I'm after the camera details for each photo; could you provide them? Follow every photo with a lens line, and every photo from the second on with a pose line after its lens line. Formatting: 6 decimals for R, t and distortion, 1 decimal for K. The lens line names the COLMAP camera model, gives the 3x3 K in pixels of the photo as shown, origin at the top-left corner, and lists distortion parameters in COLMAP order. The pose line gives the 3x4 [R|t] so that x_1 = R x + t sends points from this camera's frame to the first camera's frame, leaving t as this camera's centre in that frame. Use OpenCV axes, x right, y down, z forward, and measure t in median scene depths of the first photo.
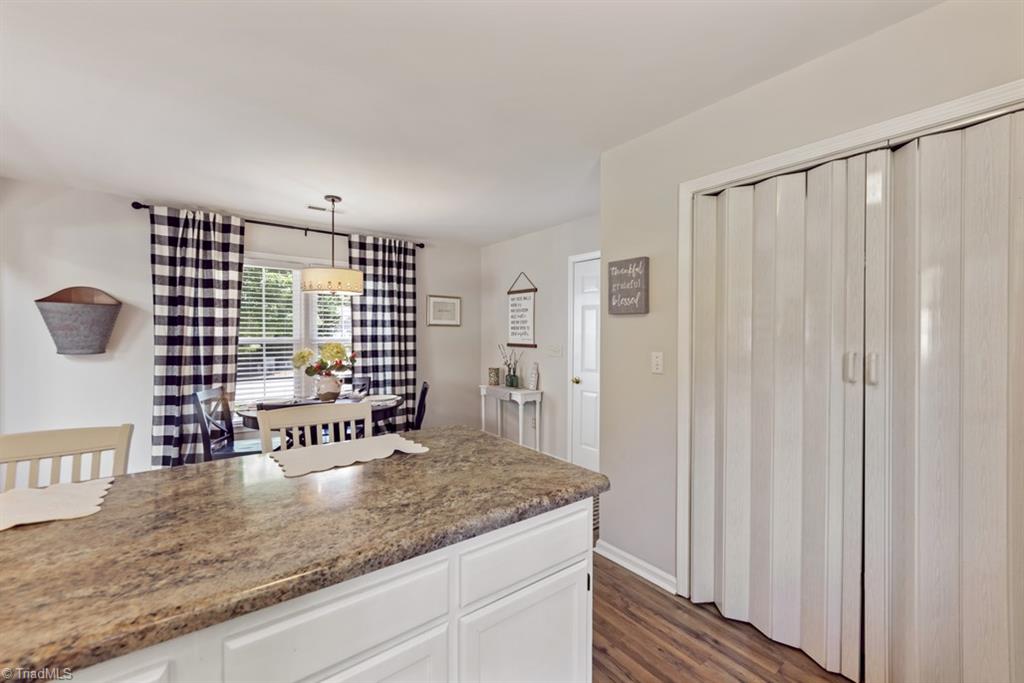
lens RADIAL K [[414.6, 0, 538.5], [0, 414.6, 333.1], [0, 0, 1]] dist [-0.004093, -0.000189]
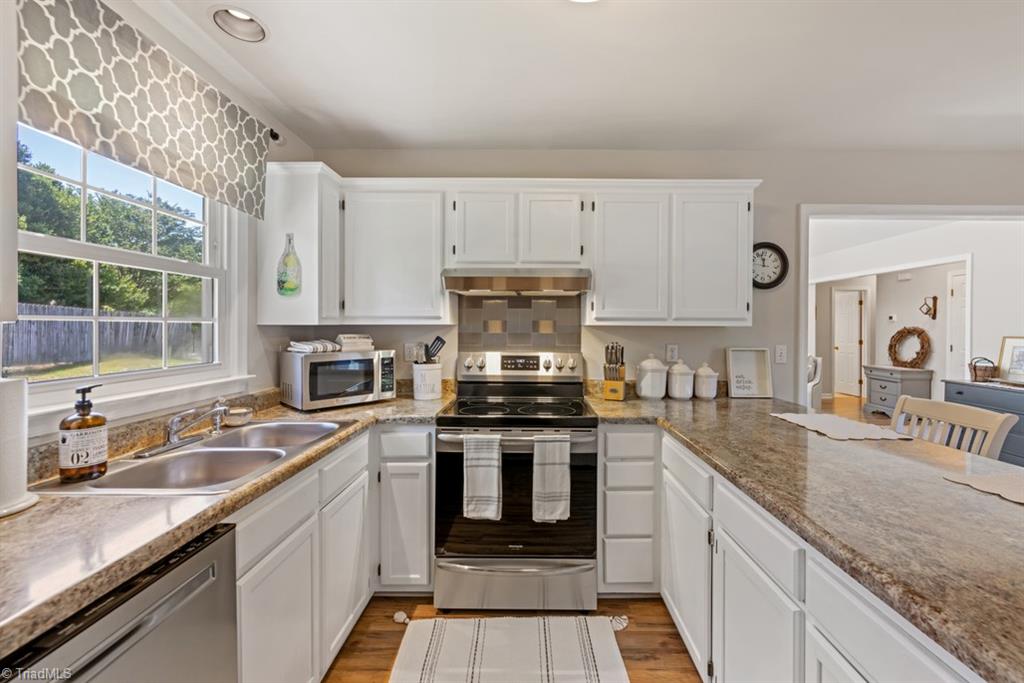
lens RADIAL K [[414.6, 0, 523.5], [0, 414.6, 327.9], [0, 0, 1]] dist [-0.004093, -0.000189]
pose [[-0.630447, -0.001893, -0.776230, 0.262976], [-0.007512, 0.999965, 0.003663, 0.001022], [0.776196, 0.008141, -0.630439, 0.289661]]
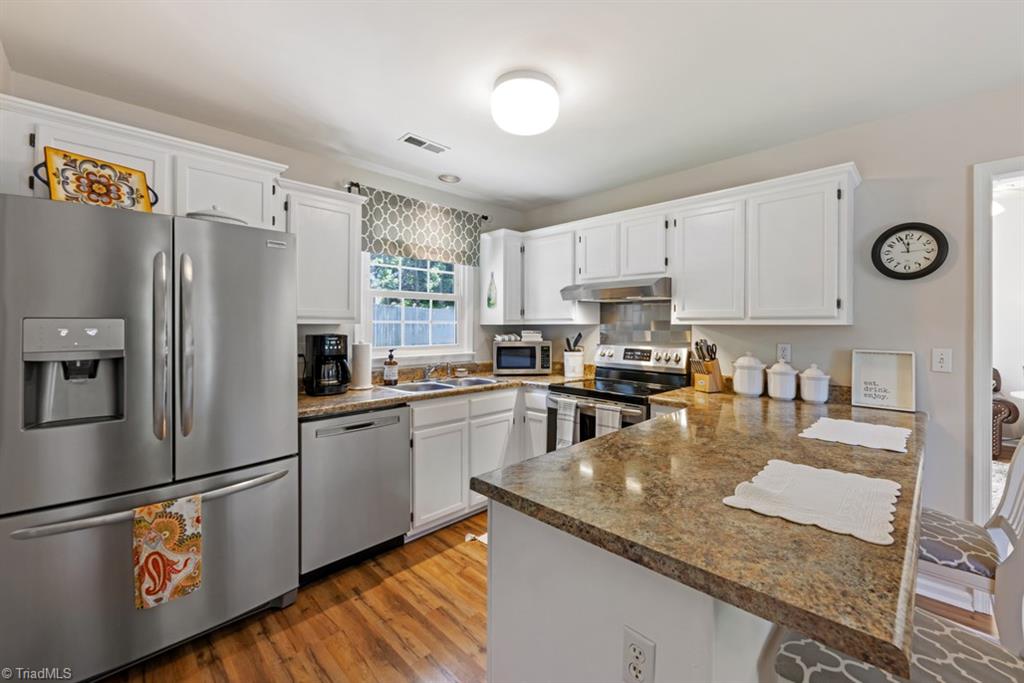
lens RADIAL K [[414.6, 0, 530.4], [0, 414.6, 321.7], [0, 0, 1]] dist [-0.004093, -0.000189]
pose [[-0.992241, -0.005453, -0.124210, 0.053253], [-0.004828, 0.999974, -0.005340, -0.000840], [0.124236, -0.004699, -0.992242, 0.679853]]
